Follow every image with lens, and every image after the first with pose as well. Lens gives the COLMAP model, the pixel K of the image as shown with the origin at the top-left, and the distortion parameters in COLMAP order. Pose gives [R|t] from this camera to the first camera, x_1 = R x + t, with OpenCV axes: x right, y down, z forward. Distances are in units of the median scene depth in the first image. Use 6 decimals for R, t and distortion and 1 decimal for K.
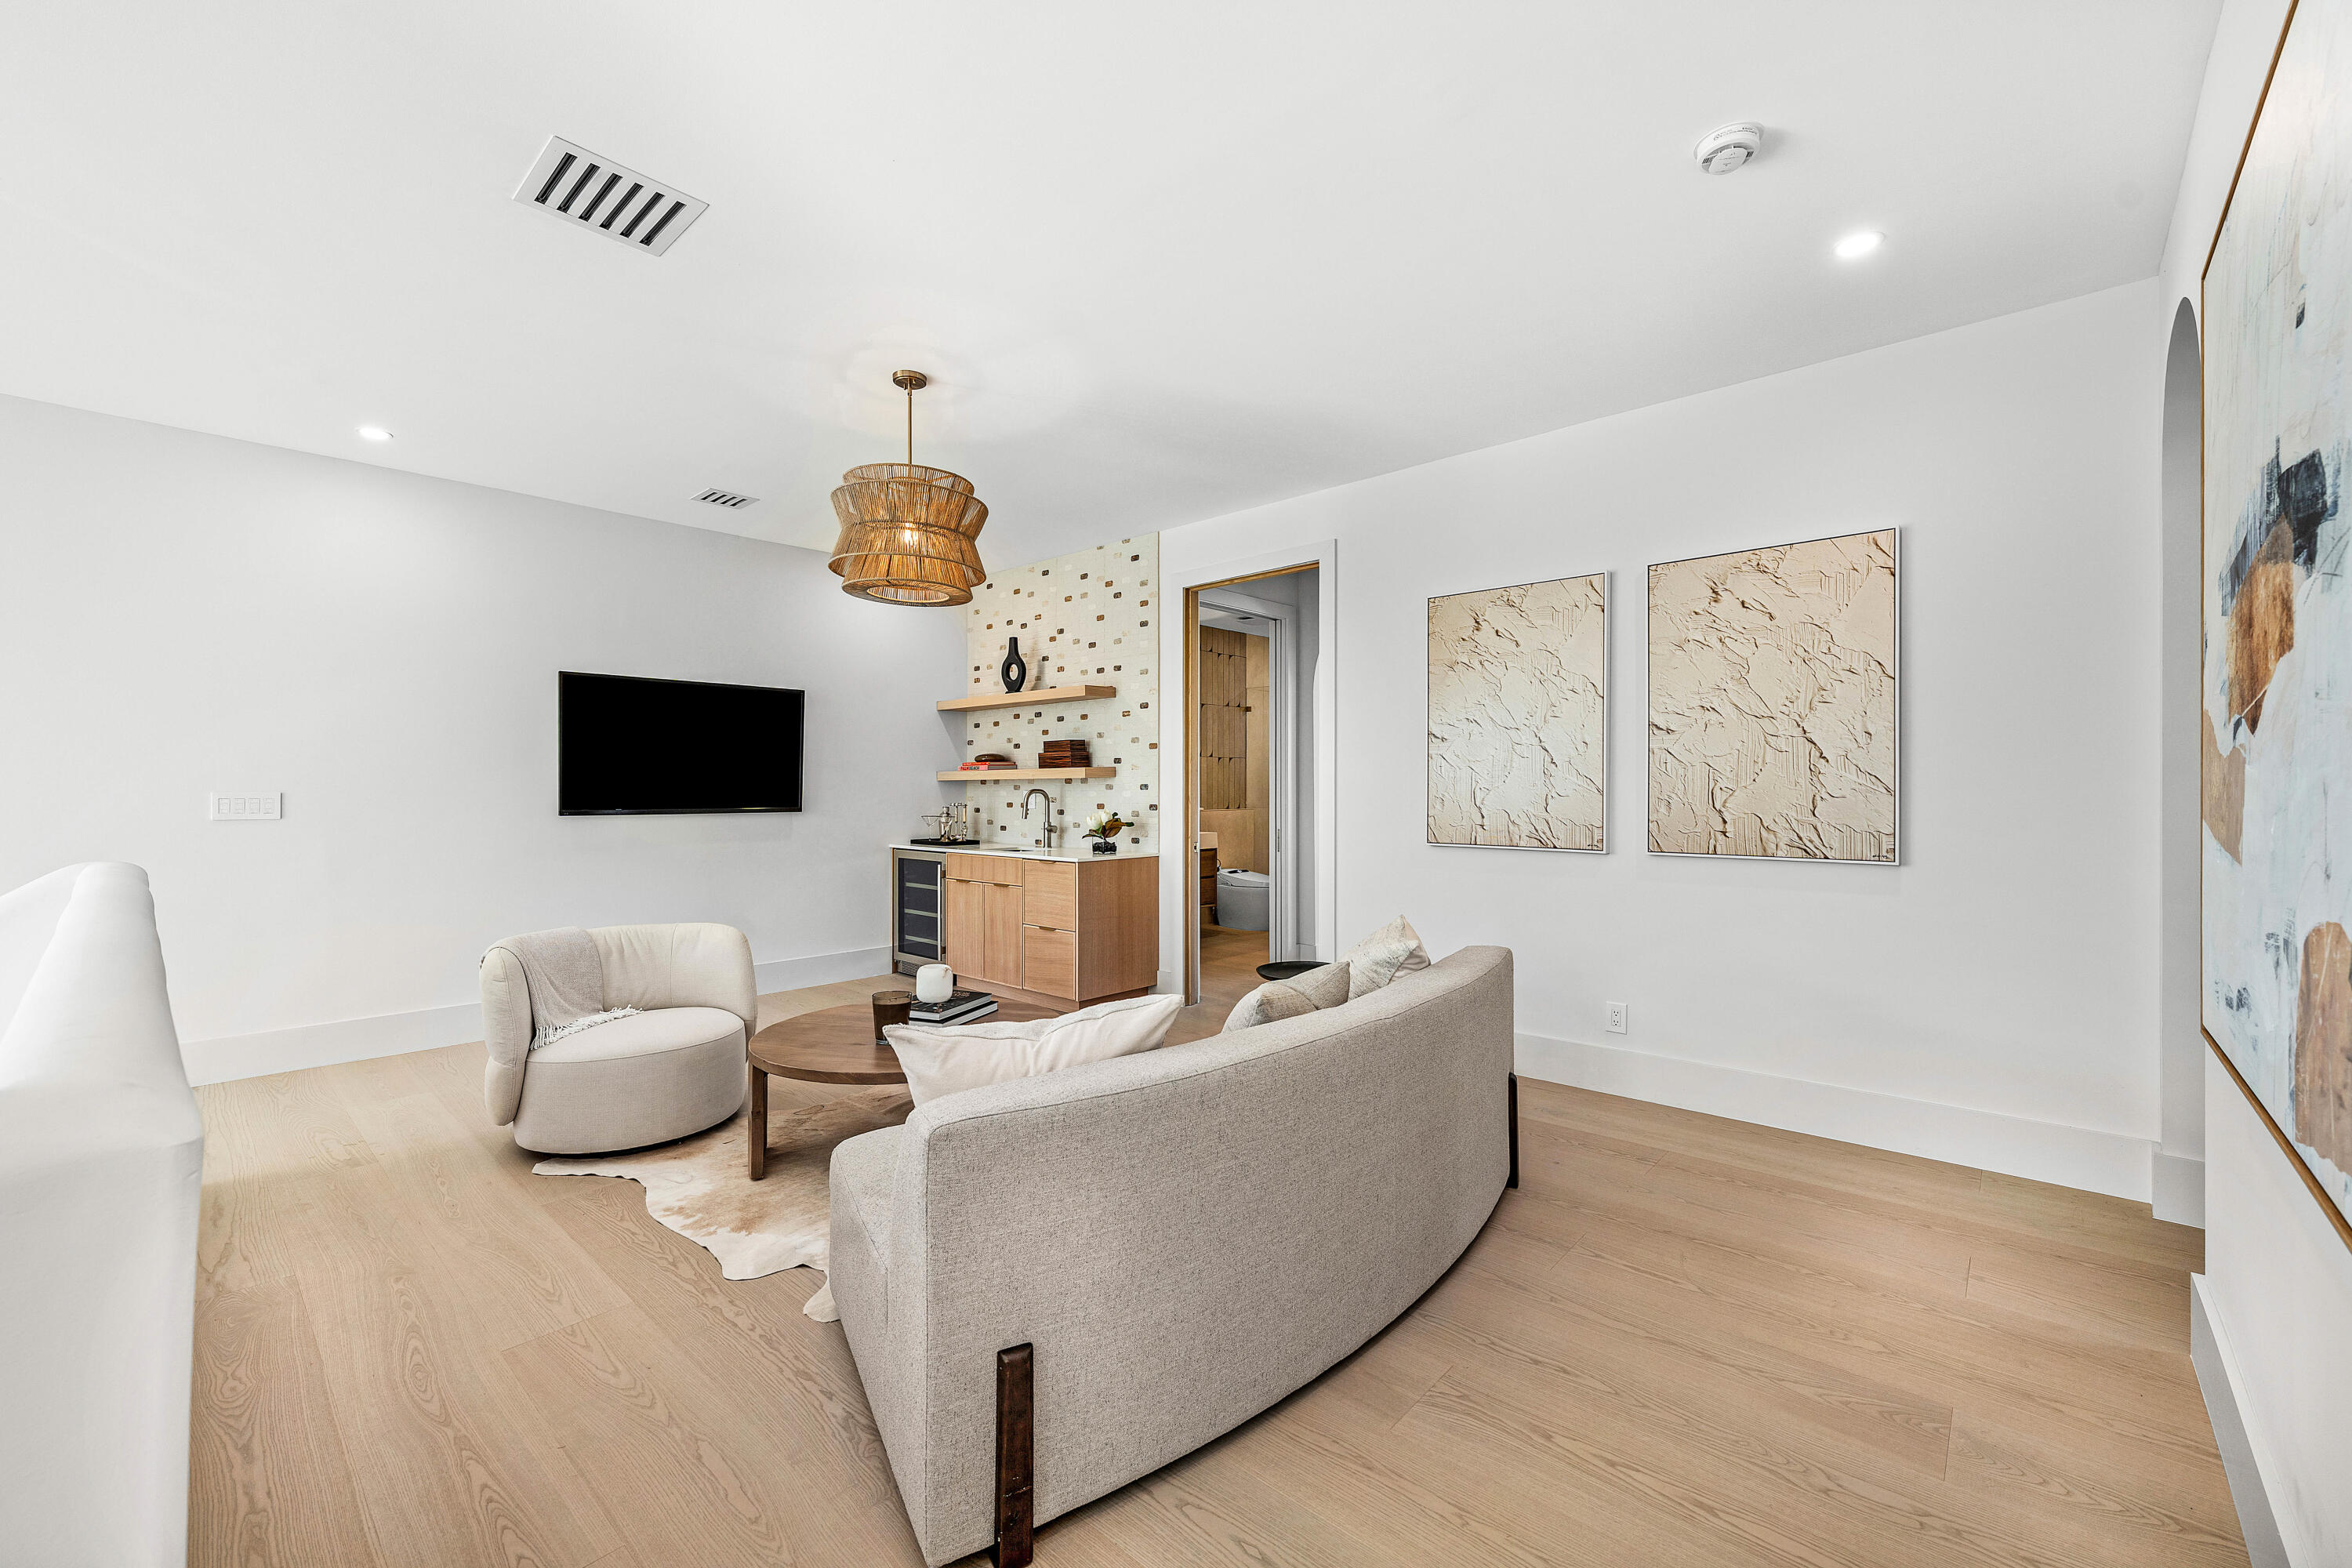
lens RADIAL K [[931.9, 0, 1176.0], [0, 931.9, 784.0], [0, 0, 1]] dist [0.006775, -0.000098]
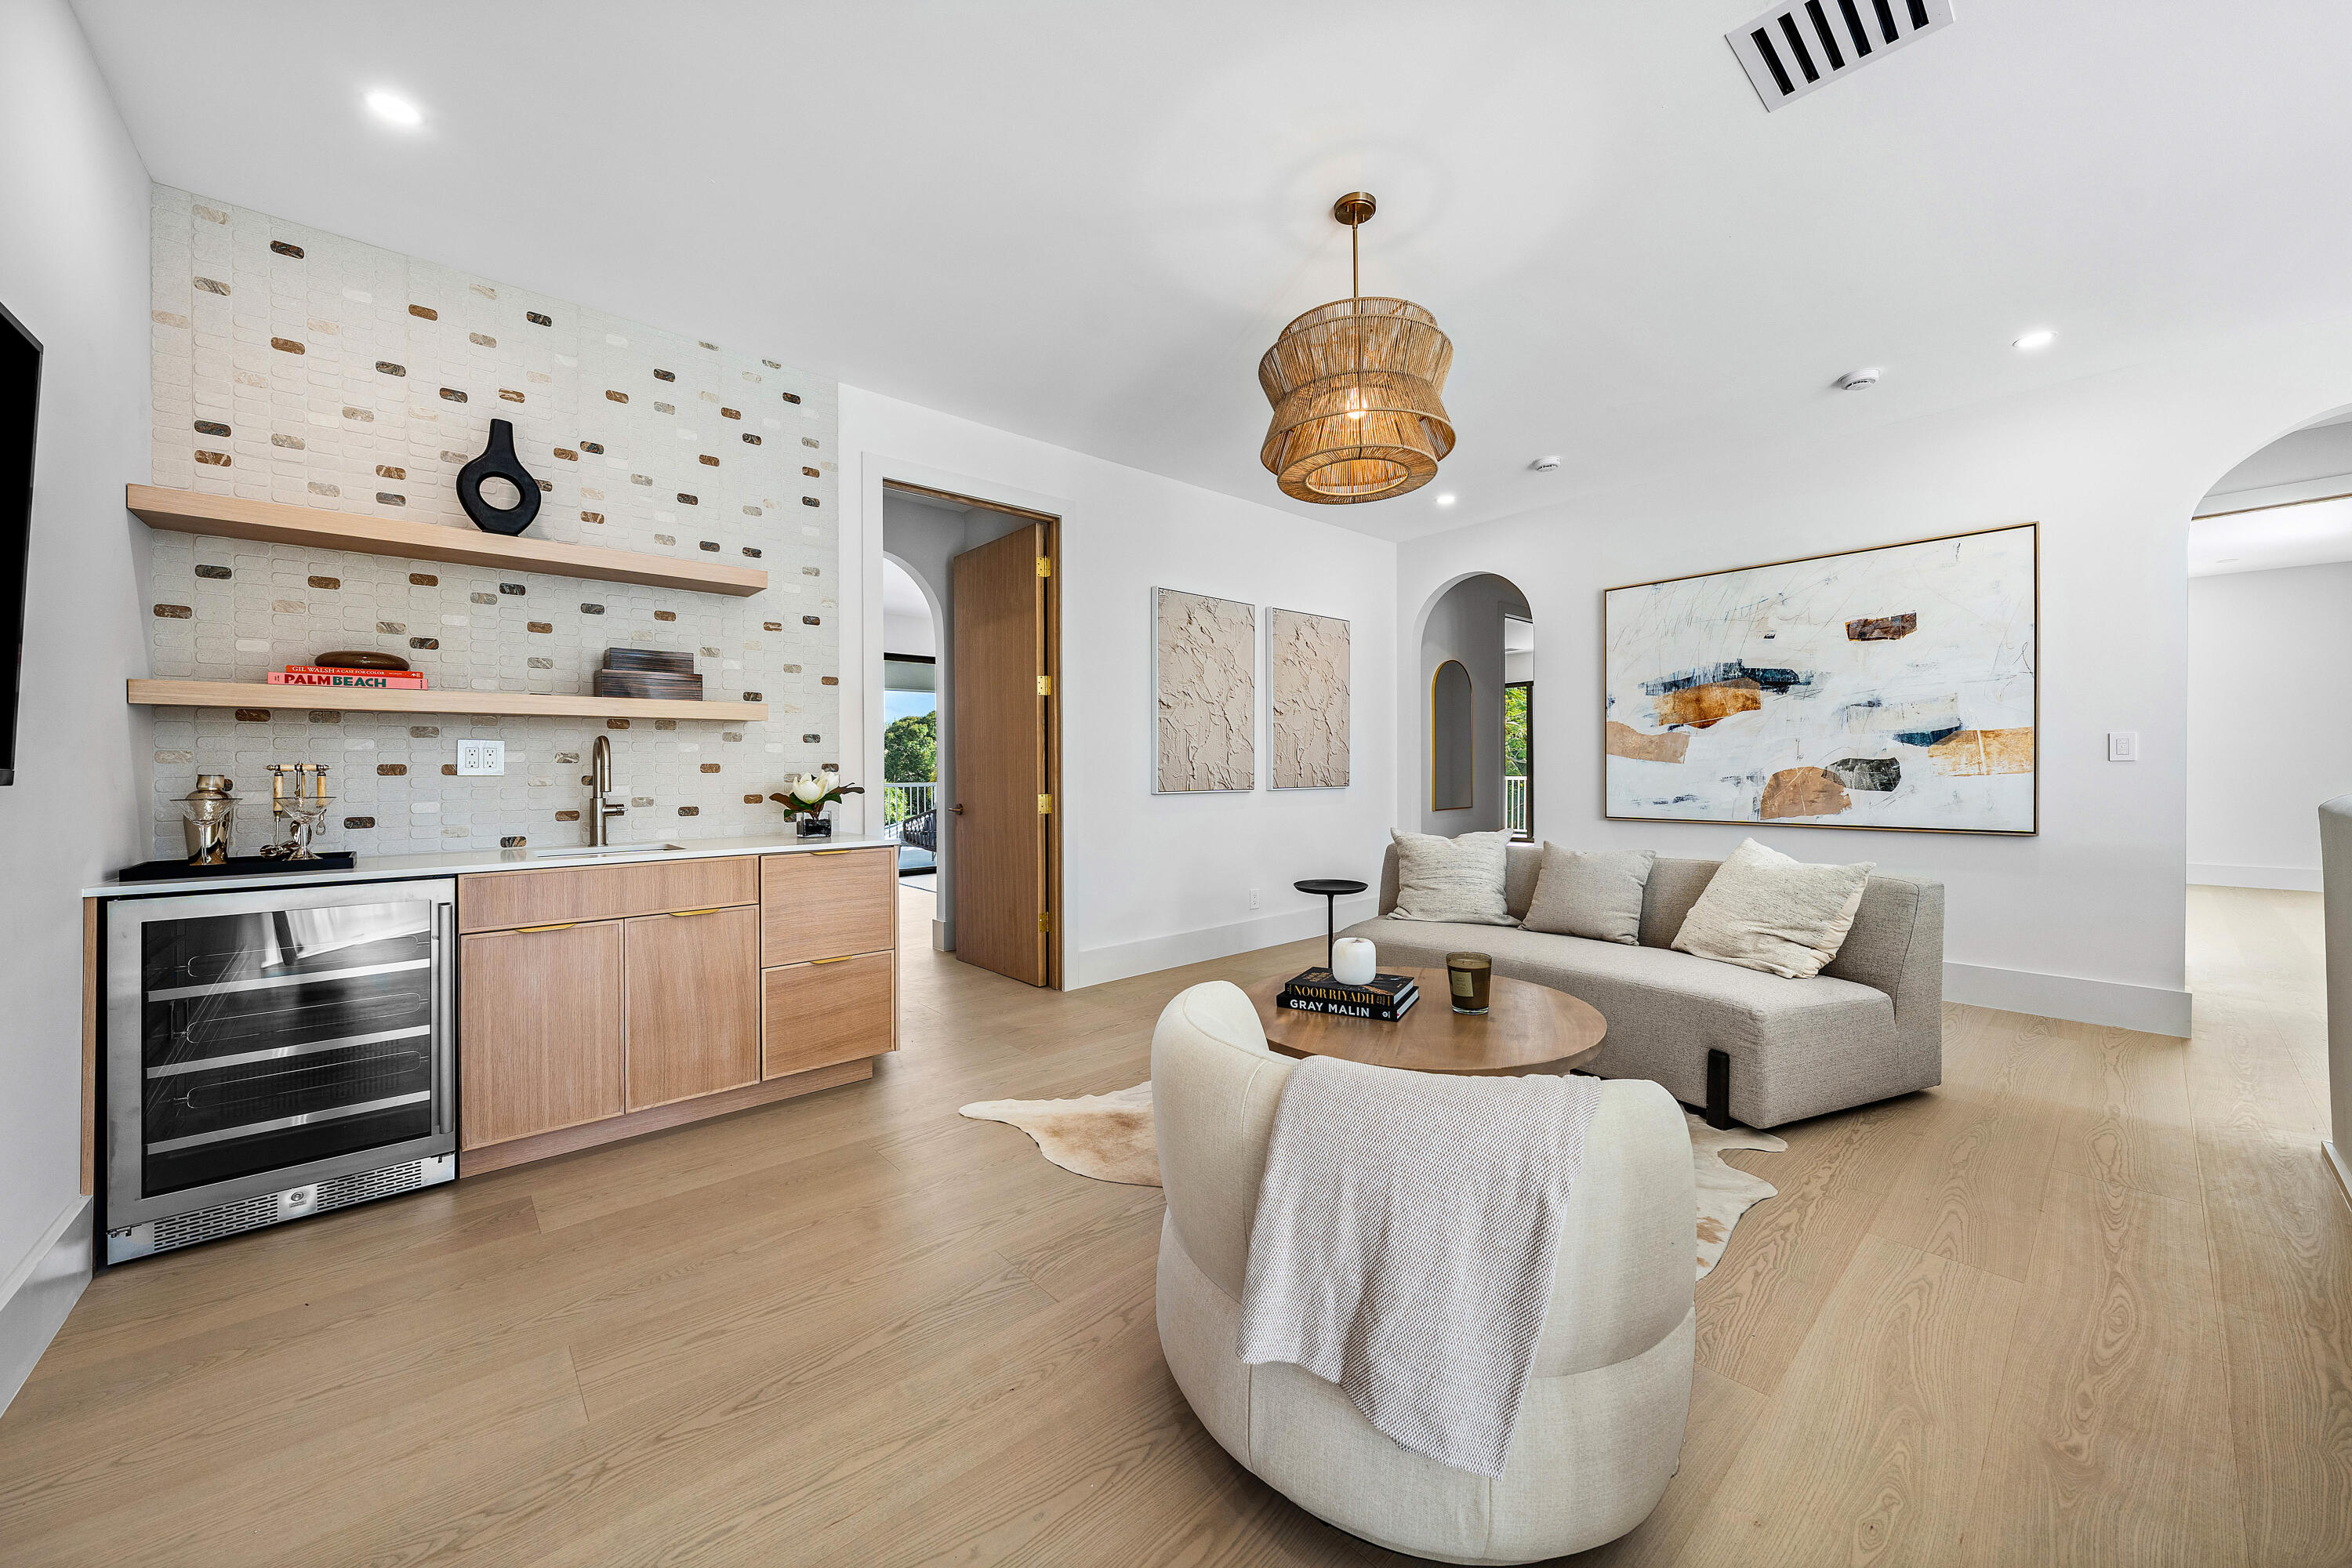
lens RADIAL K [[857.7, 0, 1174.5], [0, 857.7, 773.2], [0, 0, 1]] dist [-0.001493, -0.000013]
pose [[0.112069, -0.001359, 0.993700, -0.622652], [0.005022, 0.999987, 0.000802, 0.028988], [-0.993688, 0.004900, 0.112074, 0.650555]]
